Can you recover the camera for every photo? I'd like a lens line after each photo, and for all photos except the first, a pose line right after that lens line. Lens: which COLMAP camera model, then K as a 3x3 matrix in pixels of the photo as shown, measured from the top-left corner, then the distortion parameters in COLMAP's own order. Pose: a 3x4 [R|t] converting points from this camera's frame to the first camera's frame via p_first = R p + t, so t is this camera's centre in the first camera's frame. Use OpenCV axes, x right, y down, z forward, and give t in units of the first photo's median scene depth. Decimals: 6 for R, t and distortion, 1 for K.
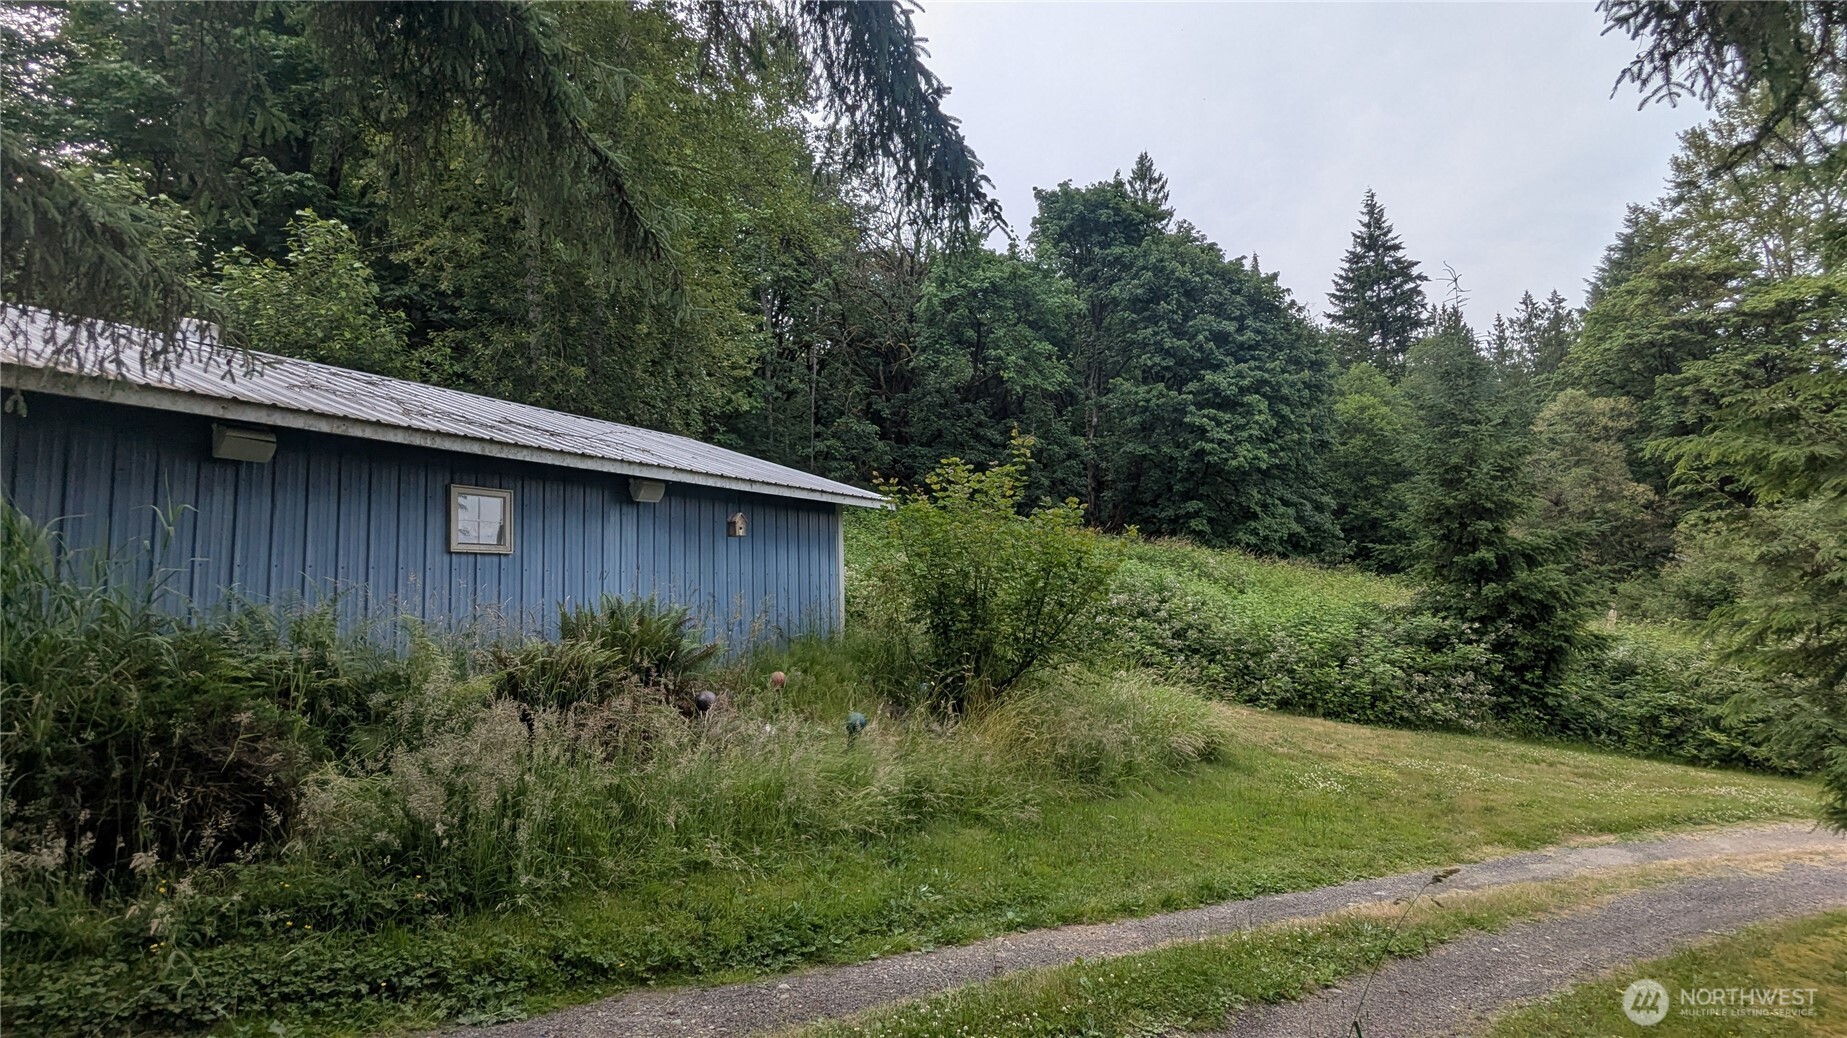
lens RADIAL K [[880.4, 0, 930.5], [0, 880.4, 520.8], [0, 0, 1]] dist [-0.003010, 0.000330]
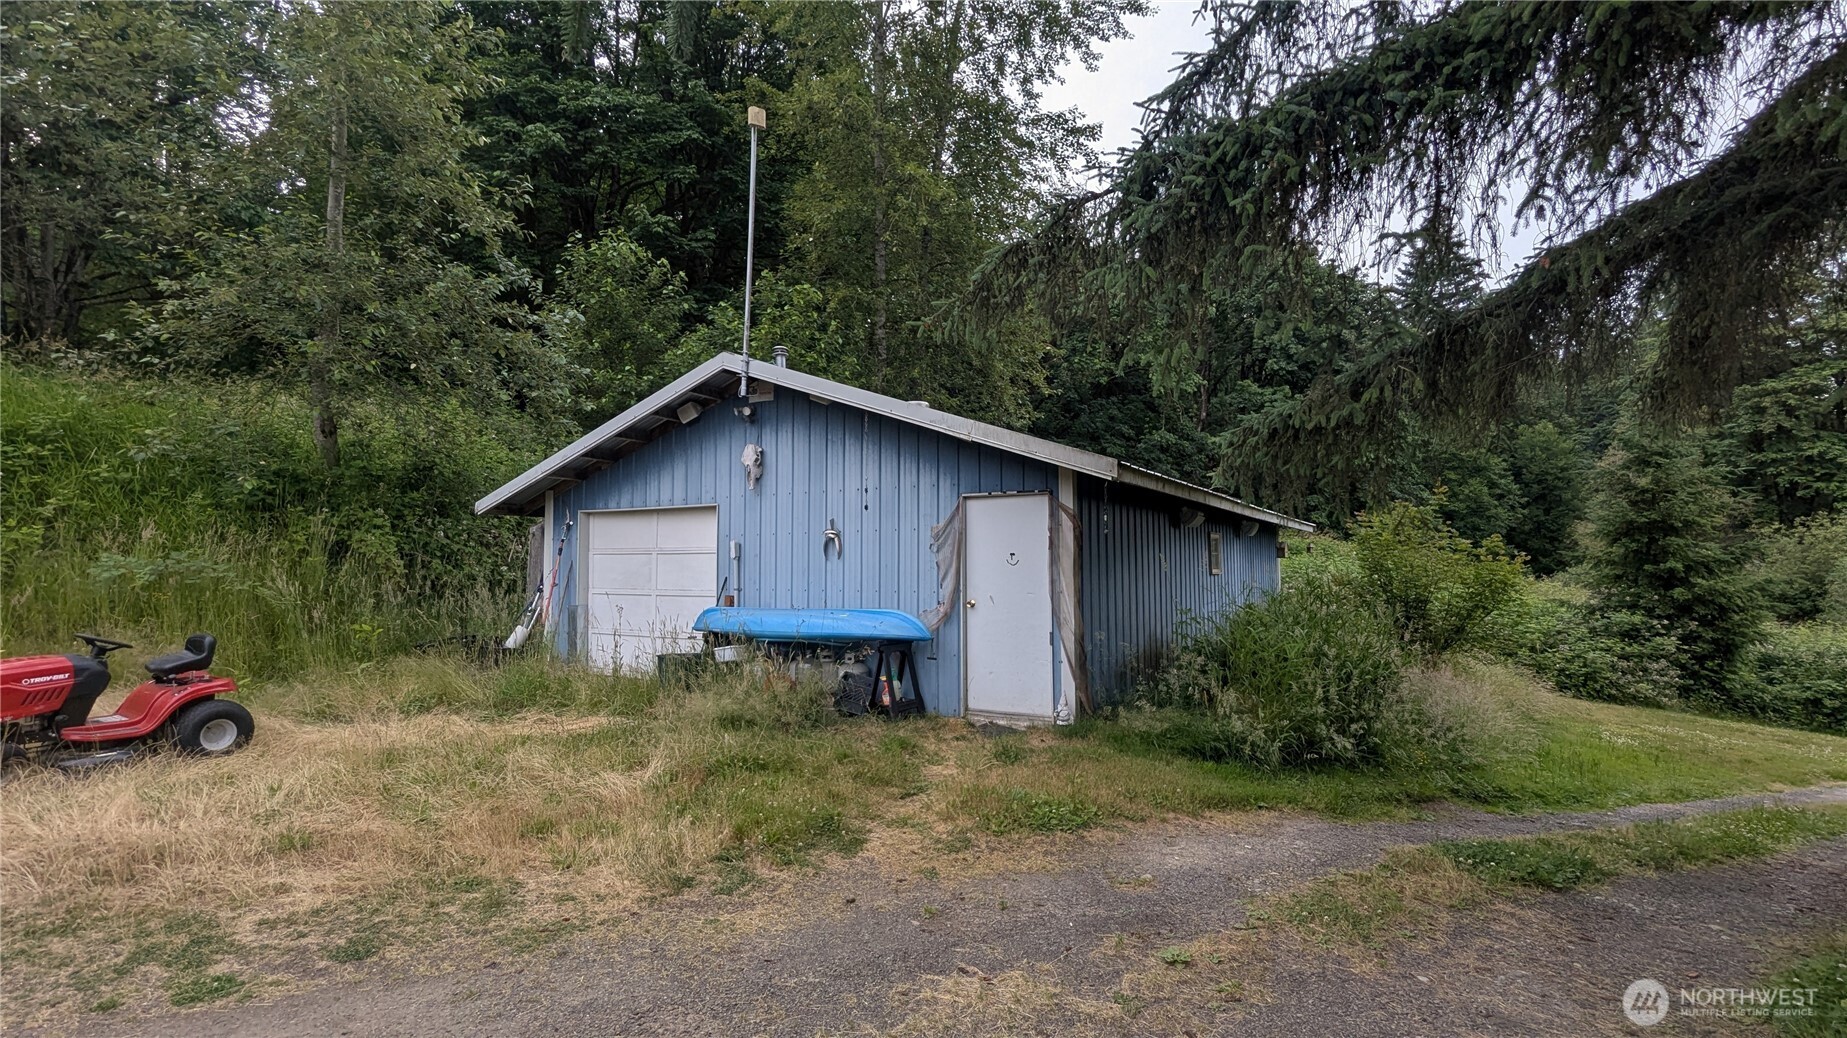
lens RADIAL K [[880.4, 0, 915.4], [0, 880.4, 516.0], [0, 0, 1]] dist [-0.003010, 0.000330]
pose [[0.999584, 0.025583, -0.013336, -0.413476], [-0.025157, 0.999197, 0.031174, -0.040840], [0.014123, -0.030825, 0.999425, -0.238693]]
